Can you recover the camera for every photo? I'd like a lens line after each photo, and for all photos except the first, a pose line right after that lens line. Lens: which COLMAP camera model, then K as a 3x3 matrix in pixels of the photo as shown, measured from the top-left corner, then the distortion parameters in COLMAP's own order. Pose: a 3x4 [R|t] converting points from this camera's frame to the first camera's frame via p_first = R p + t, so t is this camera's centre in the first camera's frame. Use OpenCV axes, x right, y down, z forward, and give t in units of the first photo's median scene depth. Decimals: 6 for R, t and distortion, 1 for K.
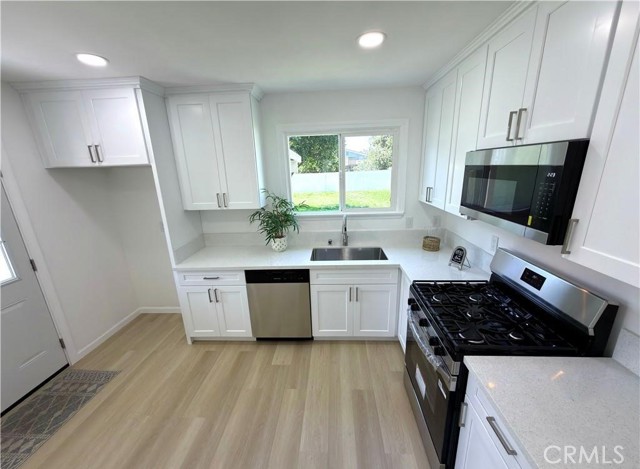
lens RADIAL K [[255.8, 0, 320.9], [0, 255.8, 241.0], [0, 0, 1]] dist [-0.001333, -0.000230]
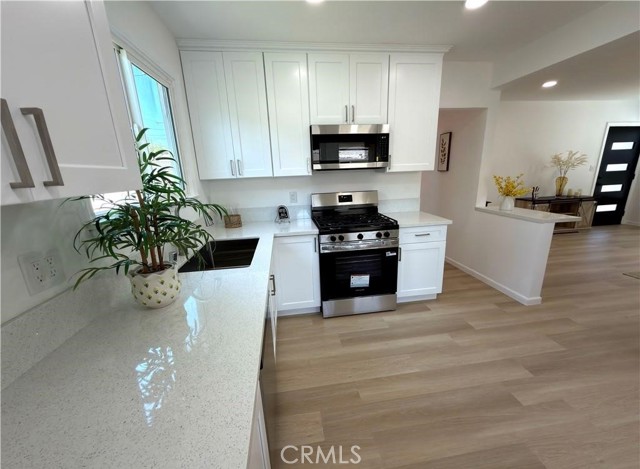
lens RADIAL K [[255.8, 0, 320.9], [0, 255.8, 241.0], [0, 0, 1]] dist [-0.001333, -0.000230]
pose [[-0.194562, -0.217366, 0.956503, -0.761594], [0.312386, 0.910633, 0.270485, -0.102499], [-0.929817, 0.351424, -0.109272, 1.075427]]
